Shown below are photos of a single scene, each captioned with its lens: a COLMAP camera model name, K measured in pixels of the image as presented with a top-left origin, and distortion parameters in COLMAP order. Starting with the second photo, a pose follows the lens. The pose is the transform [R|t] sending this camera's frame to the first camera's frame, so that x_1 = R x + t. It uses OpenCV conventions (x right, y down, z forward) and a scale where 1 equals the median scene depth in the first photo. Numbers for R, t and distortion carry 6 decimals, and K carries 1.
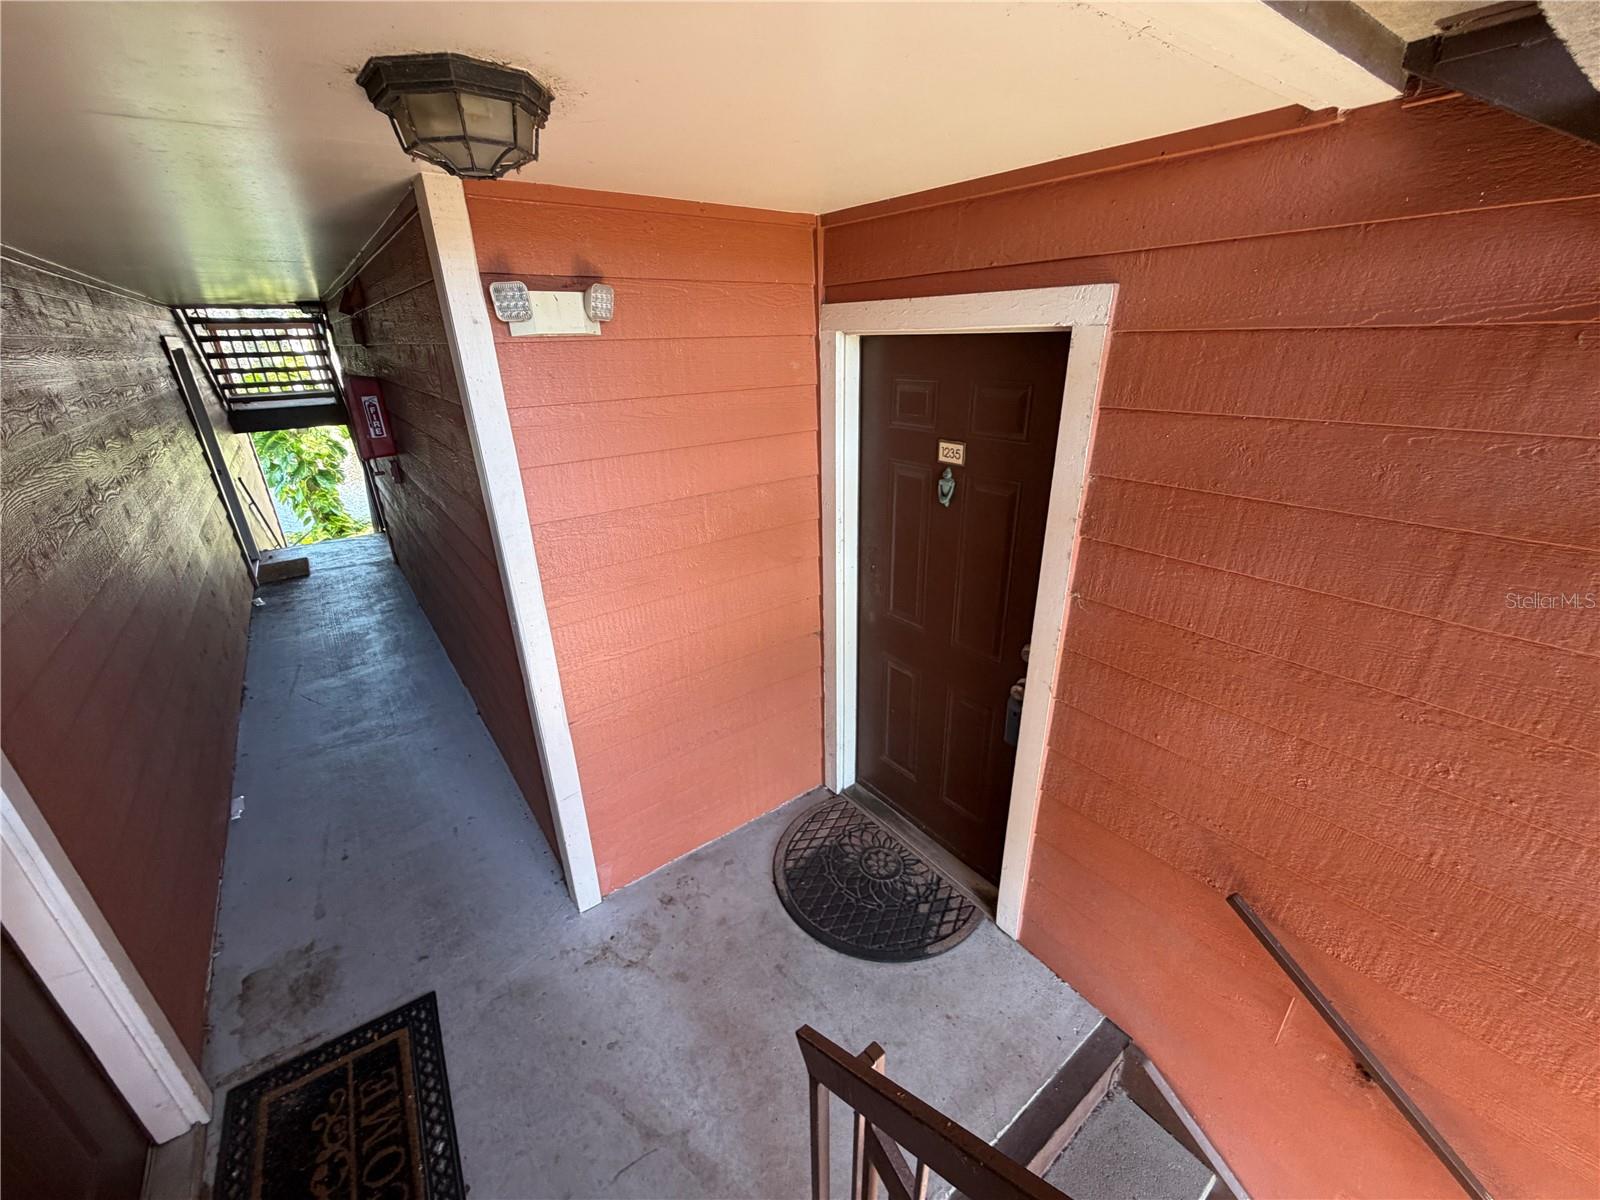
lens RADIAL K [[639.1, 0, 798.5], [0, 639.1, 603.0], [0, 0, 1]] dist [-0.000503, 0.000354]
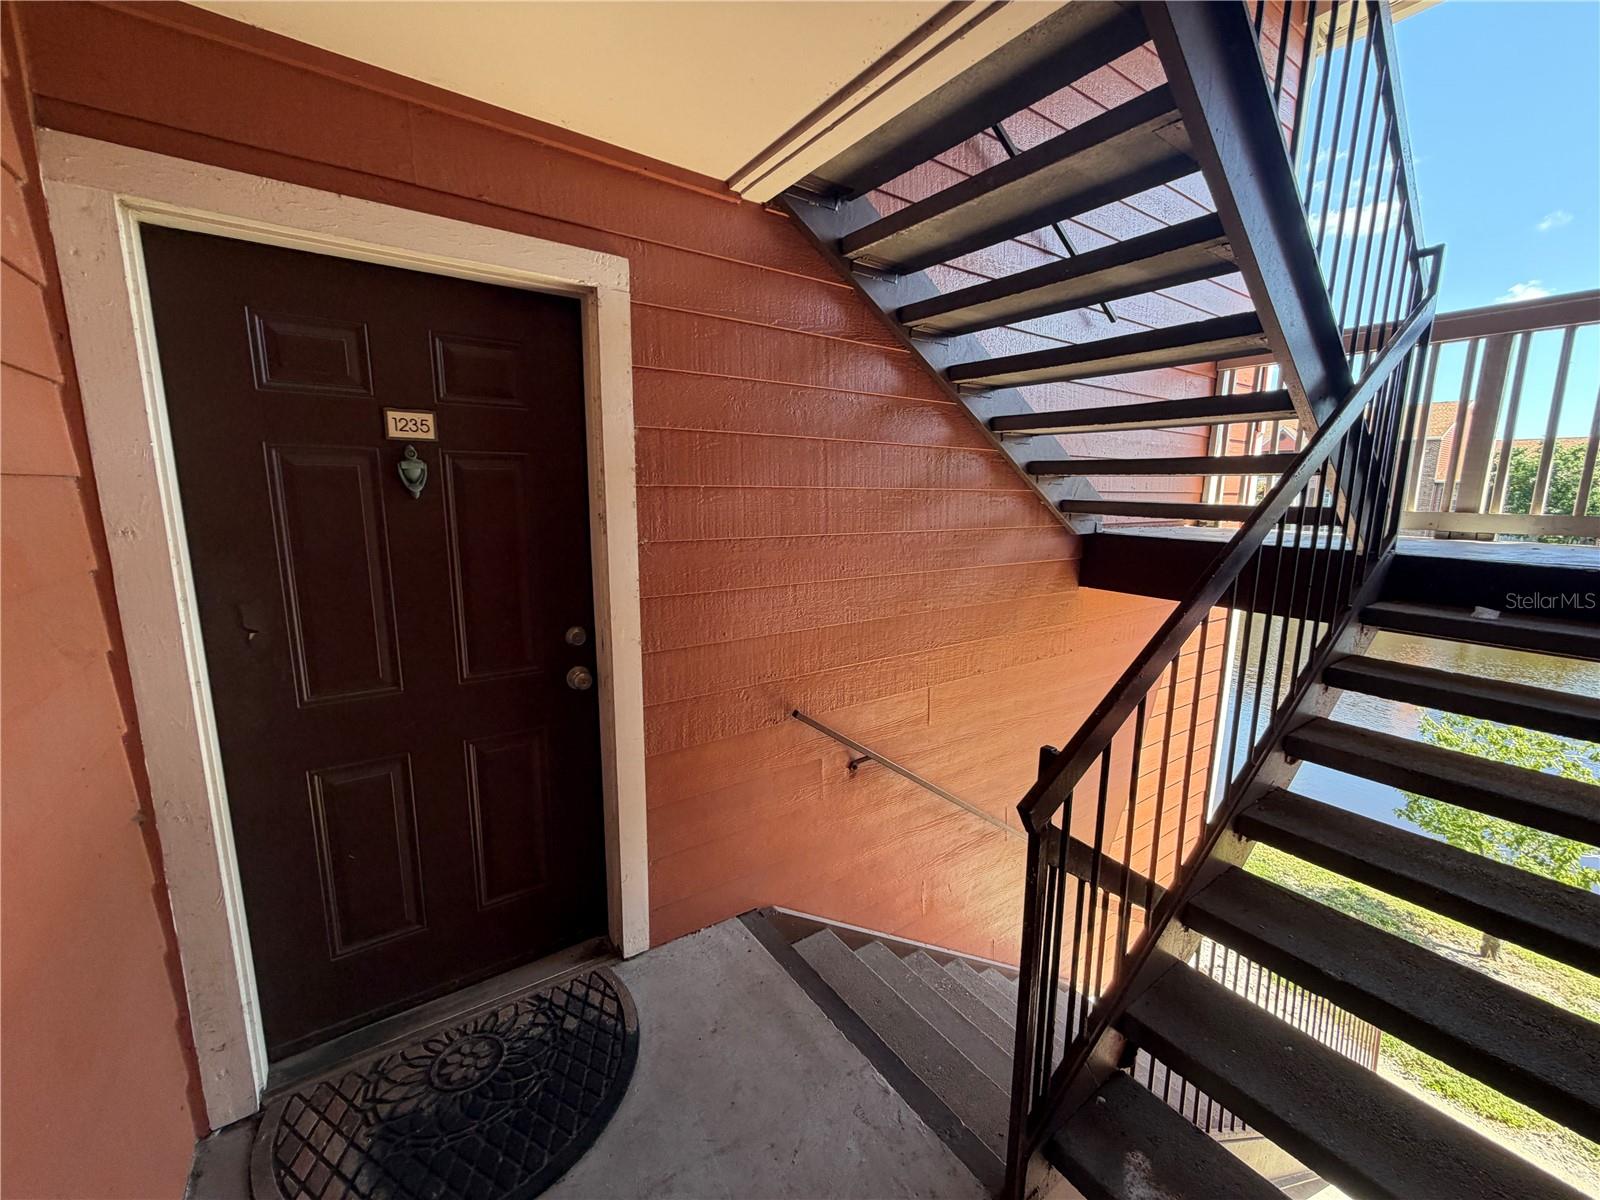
lens RADIAL K [[639.1, 0, 798.5], [0, 639.1, 603.0], [0, 0, 1]] dist [-0.000503, 0.000354]
pose [[0.027122, -0.153328, 0.987803, -0.512940], [0.377038, 0.916751, 0.131947, 0.031516], [-0.925801, 0.368860, 0.082675, 0.567831]]
